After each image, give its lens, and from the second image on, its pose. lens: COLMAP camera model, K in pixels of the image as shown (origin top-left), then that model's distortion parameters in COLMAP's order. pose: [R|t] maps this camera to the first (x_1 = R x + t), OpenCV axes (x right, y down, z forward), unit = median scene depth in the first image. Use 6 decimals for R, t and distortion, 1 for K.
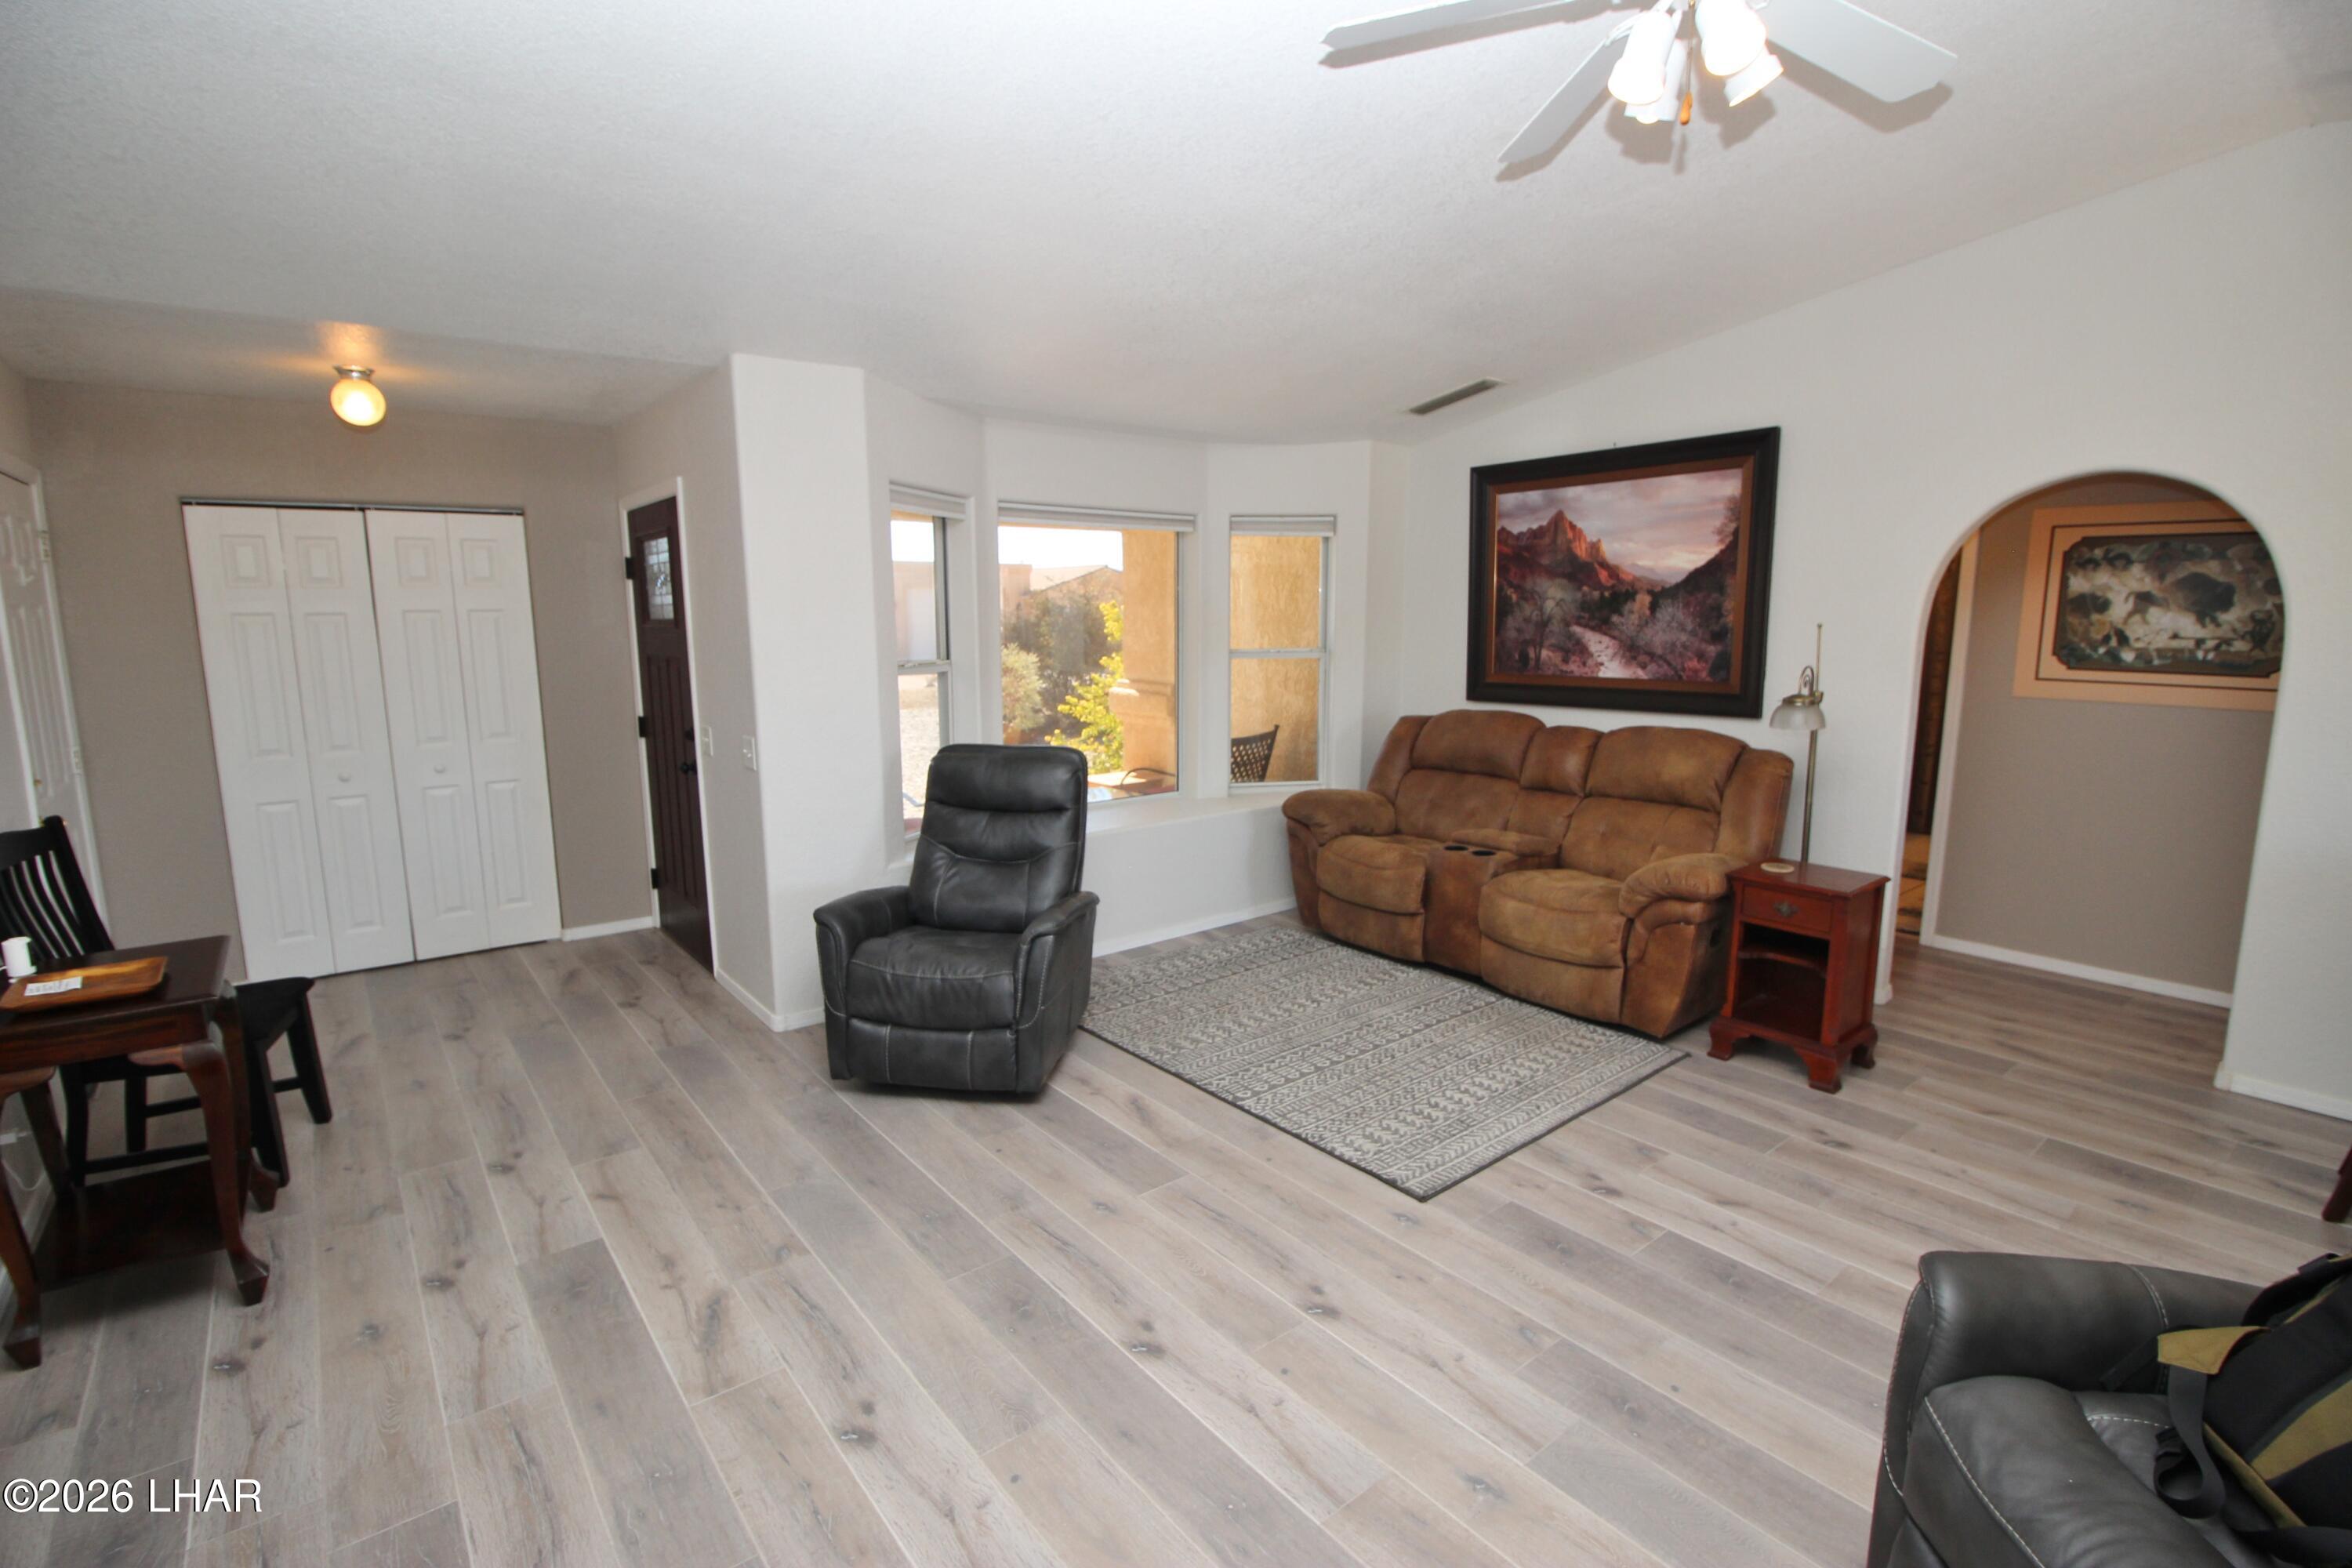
lens RADIAL K [[1087.7, 0, 1187.5], [0, 1087.7, 776.1], [0, 0, 1]] dist [0.001659, -0.013314]
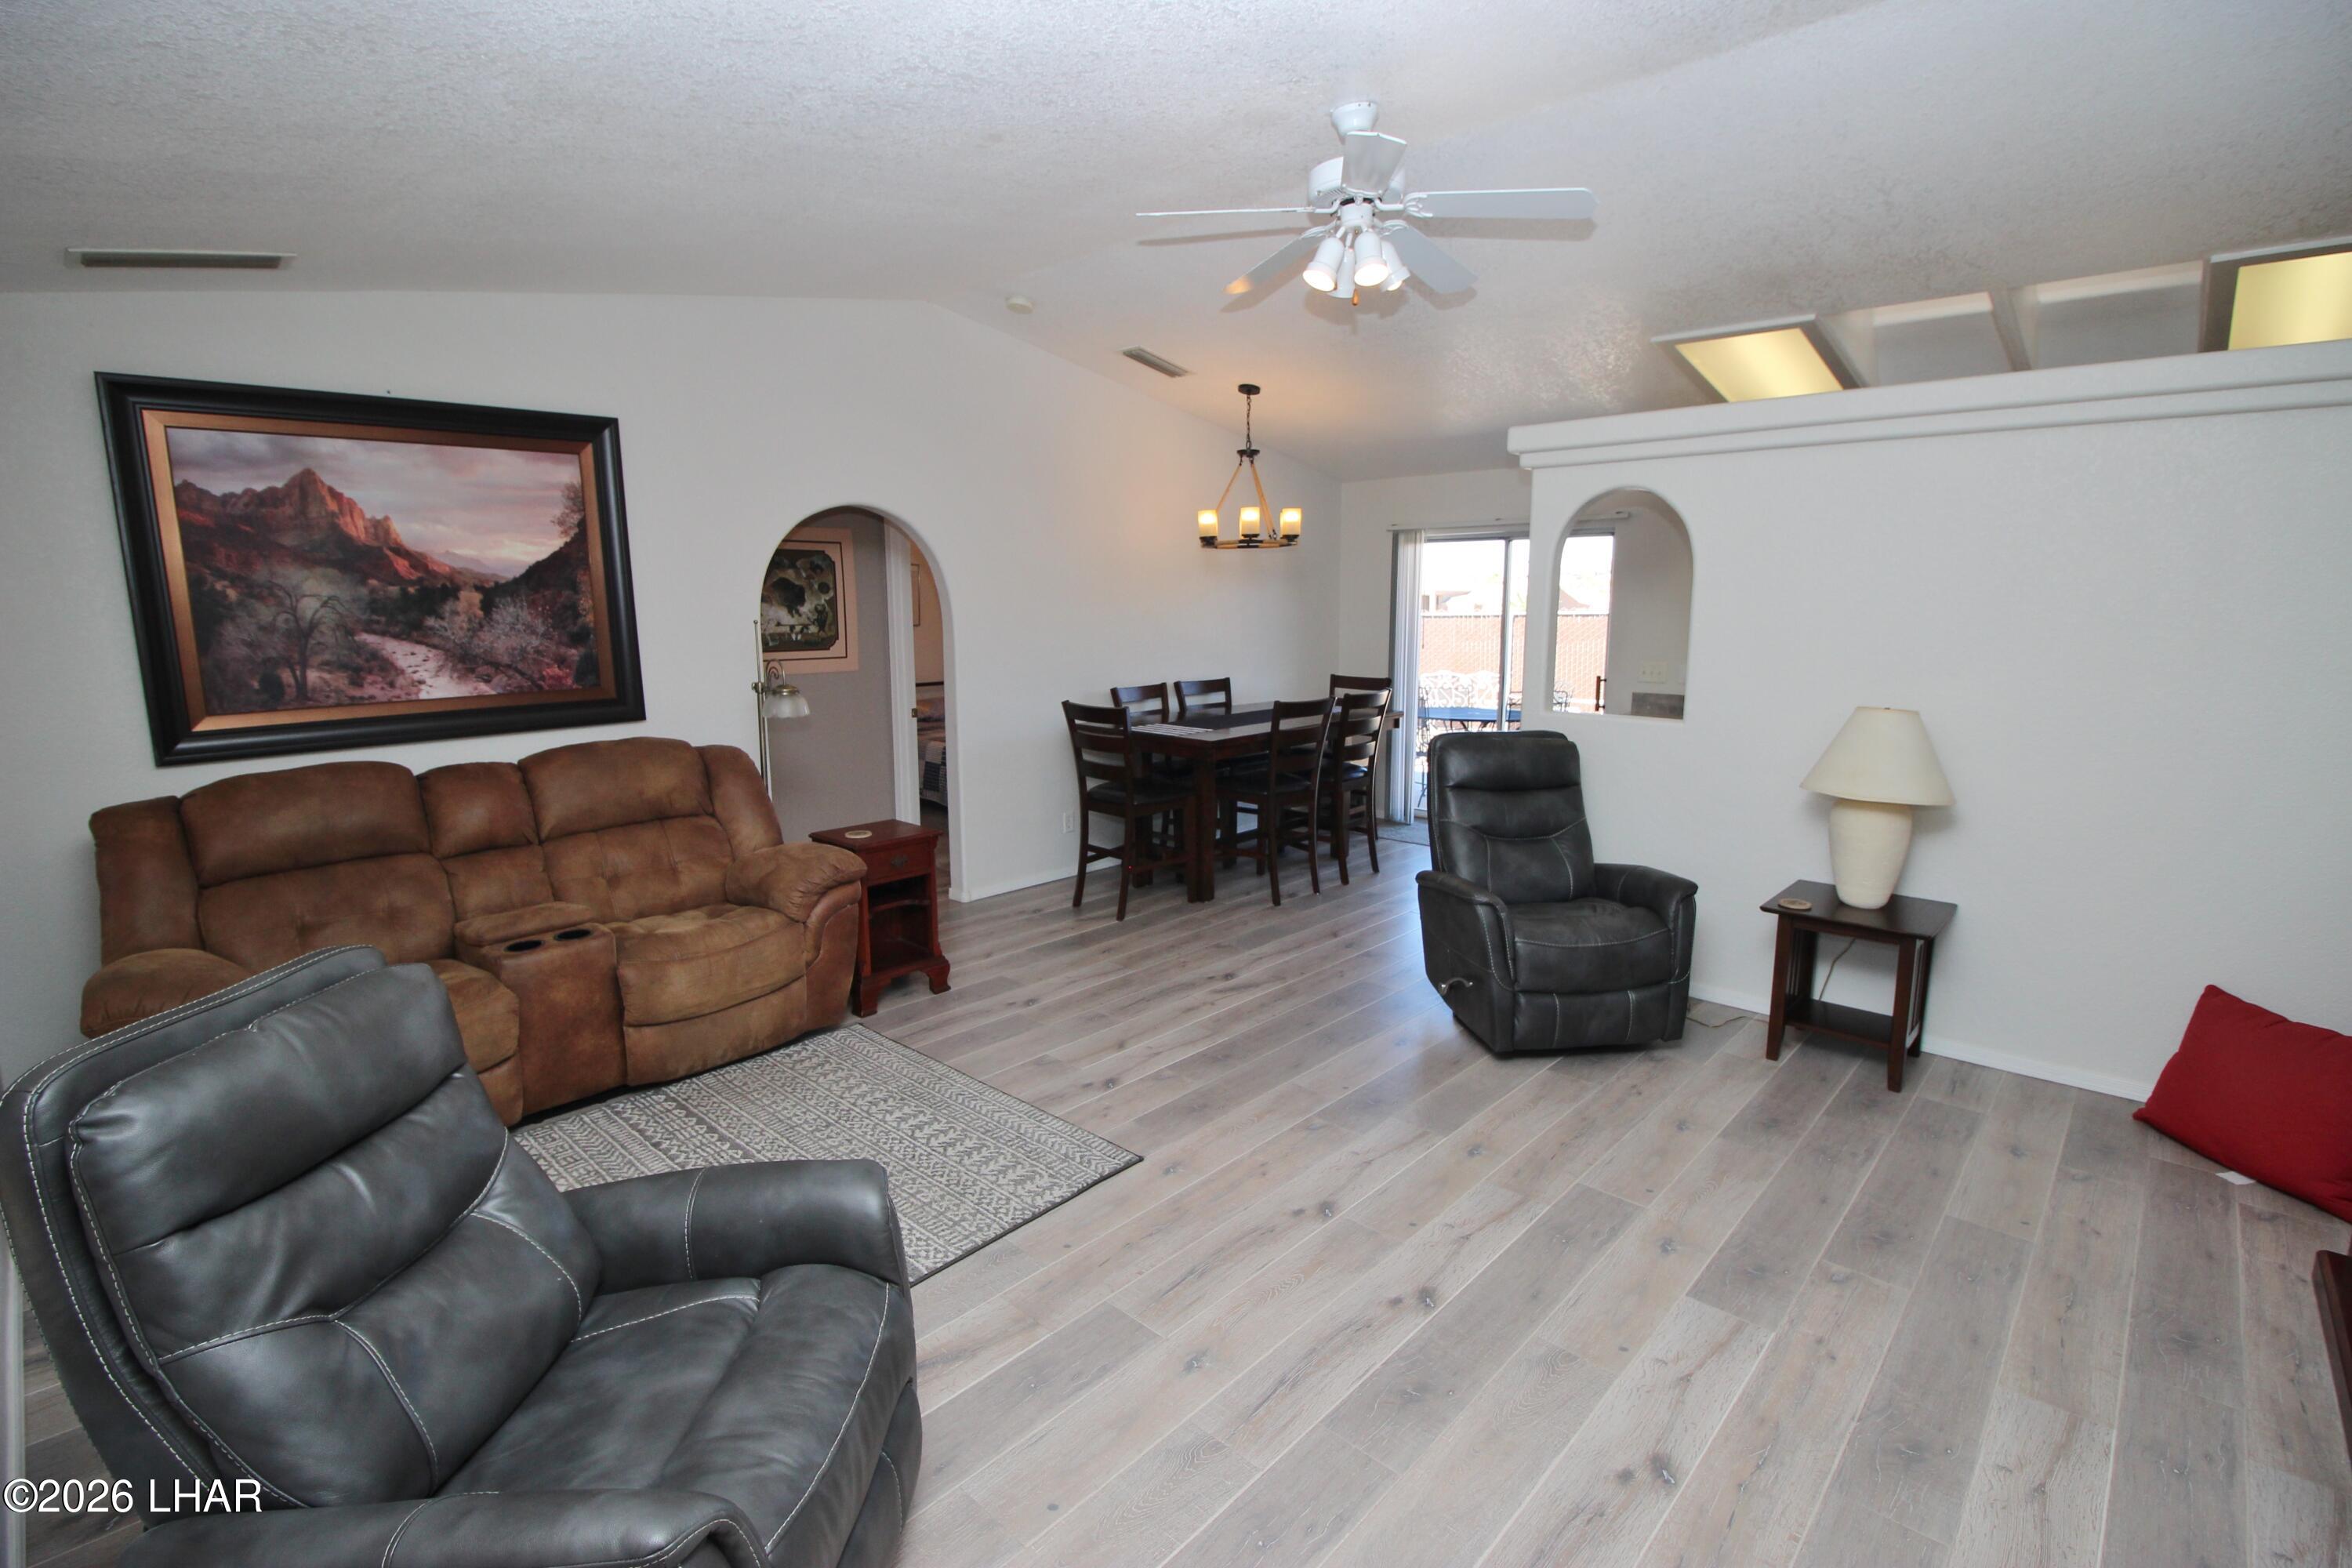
lens RADIAL K [[1087.5, 0, 1174.3], [0, 1087.5, 775.4], [0, 0, 1]] dist [-0.000186, -0.013555]
pose [[-0.134967, -0.158096, 0.978156, -0.466171], [0.155518, 0.971574, 0.178490, -0.098204], [-0.978569, 0.176211, -0.106544, 0.608490]]
